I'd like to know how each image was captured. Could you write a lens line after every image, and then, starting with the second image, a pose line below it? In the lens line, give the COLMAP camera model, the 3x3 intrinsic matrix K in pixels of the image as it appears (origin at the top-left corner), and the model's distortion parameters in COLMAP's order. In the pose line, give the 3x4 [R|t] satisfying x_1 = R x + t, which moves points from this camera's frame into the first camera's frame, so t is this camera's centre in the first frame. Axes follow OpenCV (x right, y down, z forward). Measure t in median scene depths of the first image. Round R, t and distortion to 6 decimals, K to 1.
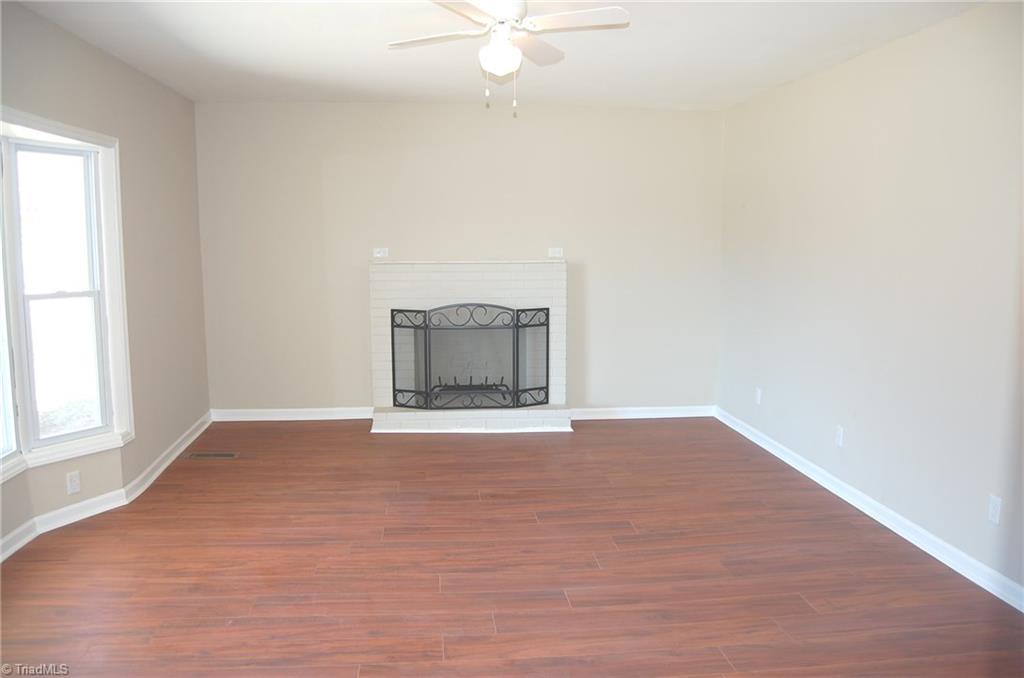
lens RADIAL K [[801.1, 0, 509.5], [0, 801.1, 339.5], [0, 0, 1]] dist [-0.091605, 0.024165]
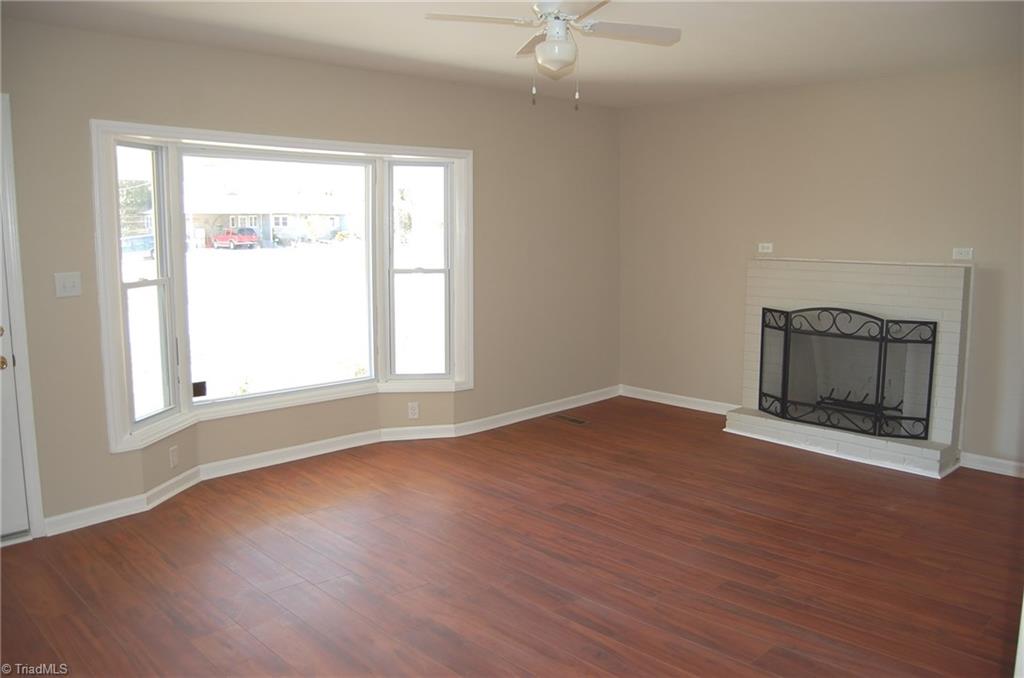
lens RADIAL K [[801.1, 0, 509.6], [0, 801.1, 337.0], [0, 0, 1]] dist [-0.091605, 0.024165]
pose [[0.615398, 0.106626, -0.780971, 0.413216], [-0.103192, 0.993179, 0.054284, -0.023446], [0.781433, 0.047184, 0.622203, 0.180984]]
